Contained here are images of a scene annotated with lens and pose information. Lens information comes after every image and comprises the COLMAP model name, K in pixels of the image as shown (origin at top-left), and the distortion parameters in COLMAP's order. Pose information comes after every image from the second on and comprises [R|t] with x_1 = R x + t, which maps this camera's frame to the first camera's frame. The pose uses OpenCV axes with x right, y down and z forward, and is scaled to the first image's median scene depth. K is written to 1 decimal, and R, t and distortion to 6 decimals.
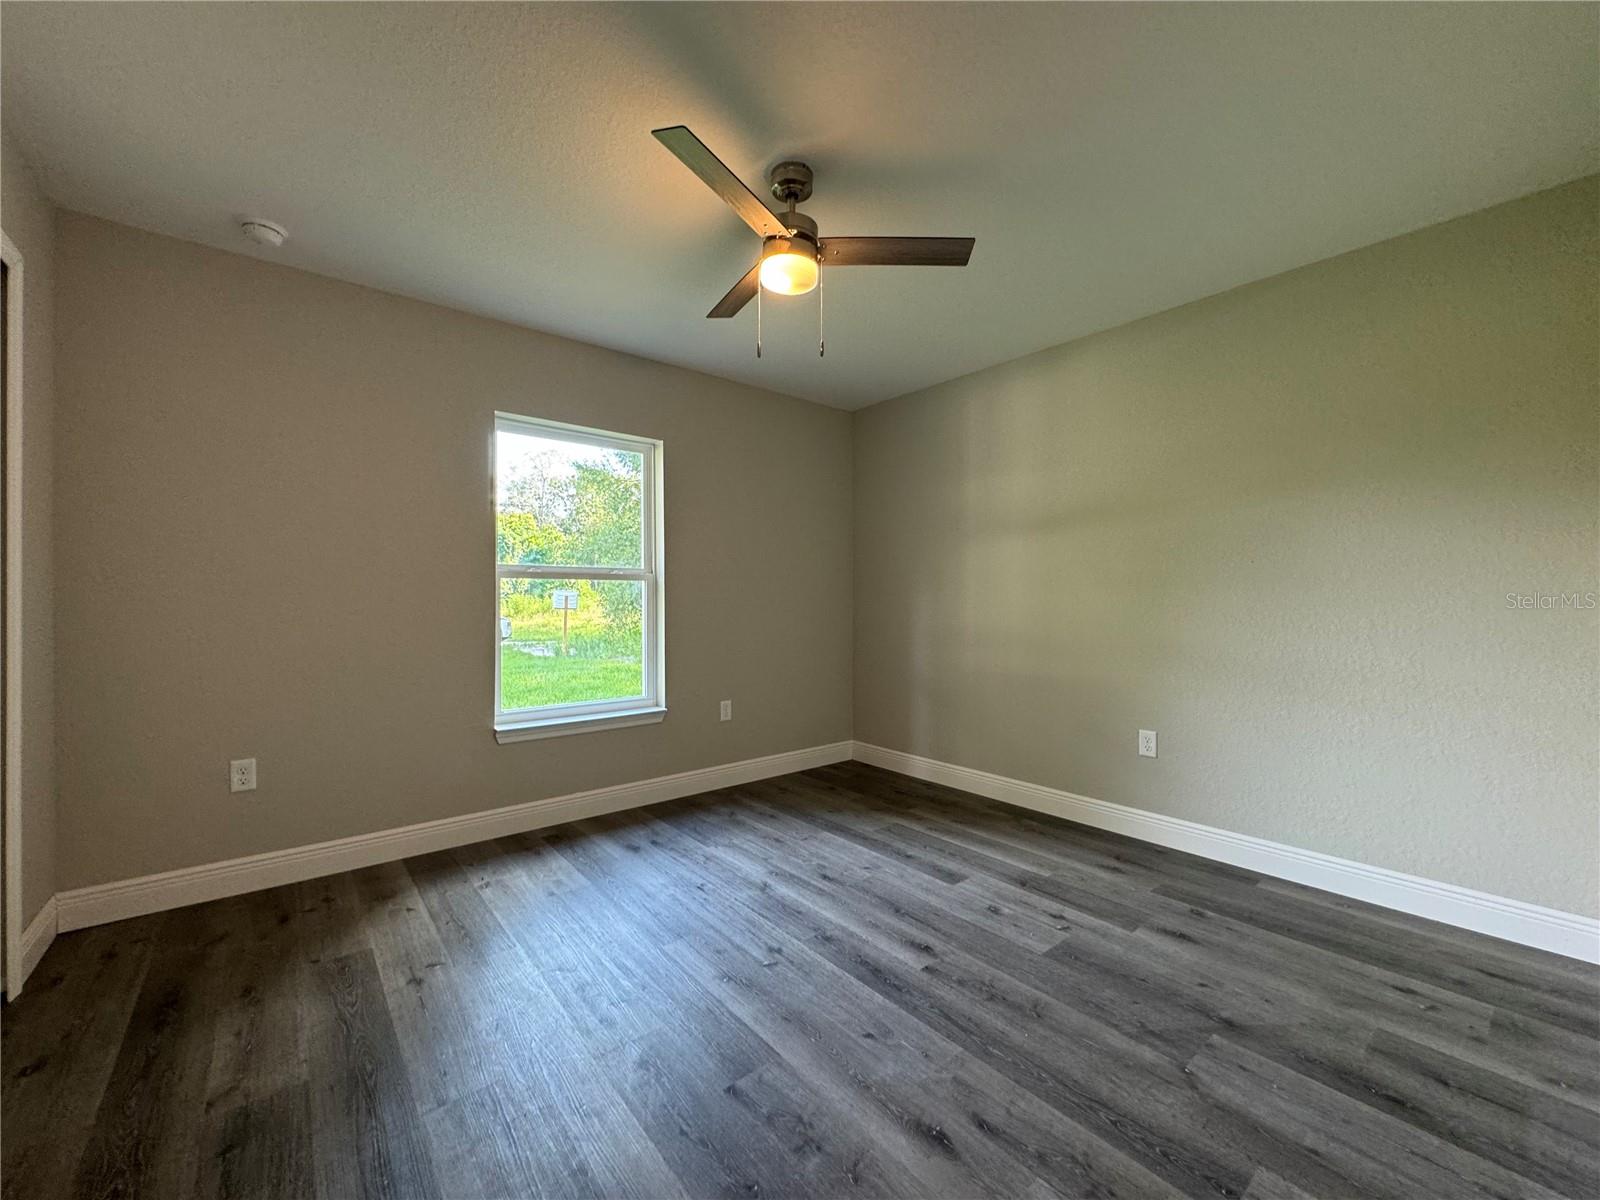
lens RADIAL K [[656.2, 0, 800.0], [0, 656.2, 600.0], [0, 0, 1]] dist [0.000890, -0.000047]
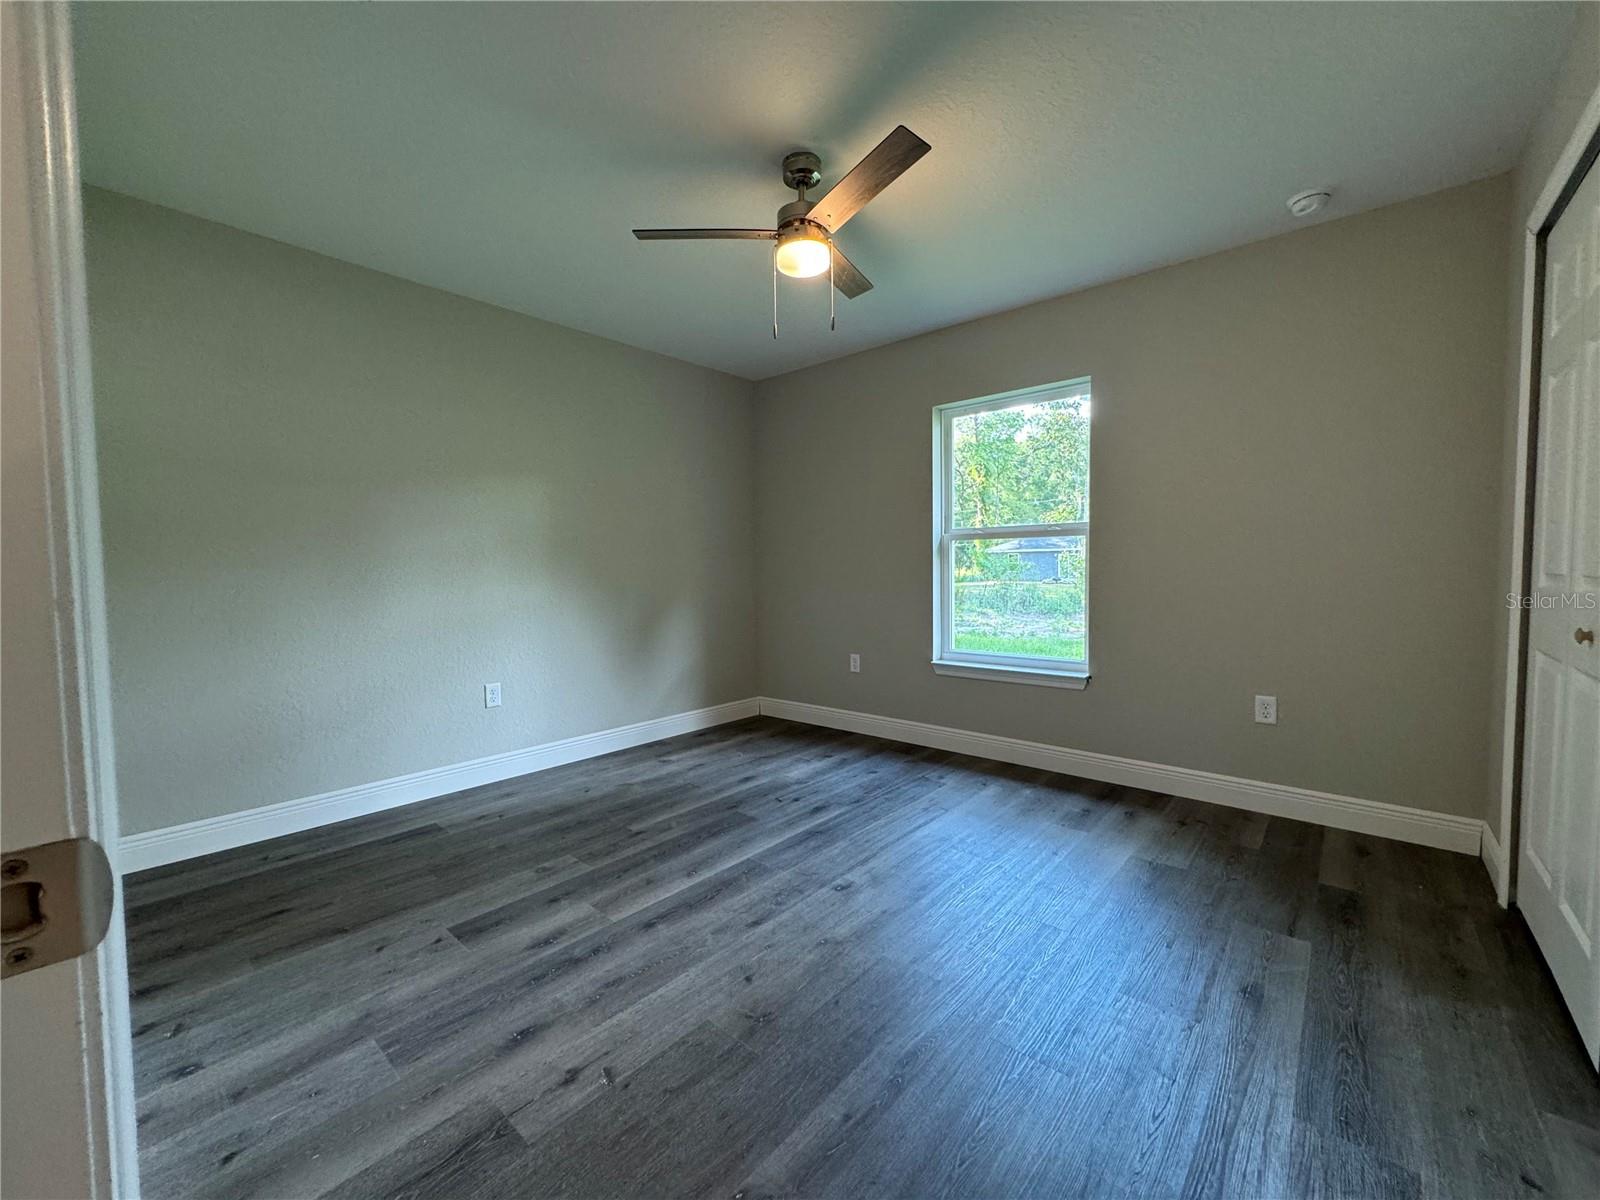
lens RADIAL K [[626.2, 0, 800.0], [0, 626.2, 600.0], [0, 0, 1]] dist [-0.001183, -0.000039]
pose [[0.119892, 0.054241, -0.991304, 0.633860], [0.023563, 0.998070, 0.057461, 0.000471], [0.992507, -0.030247, 0.118382, 0.548509]]
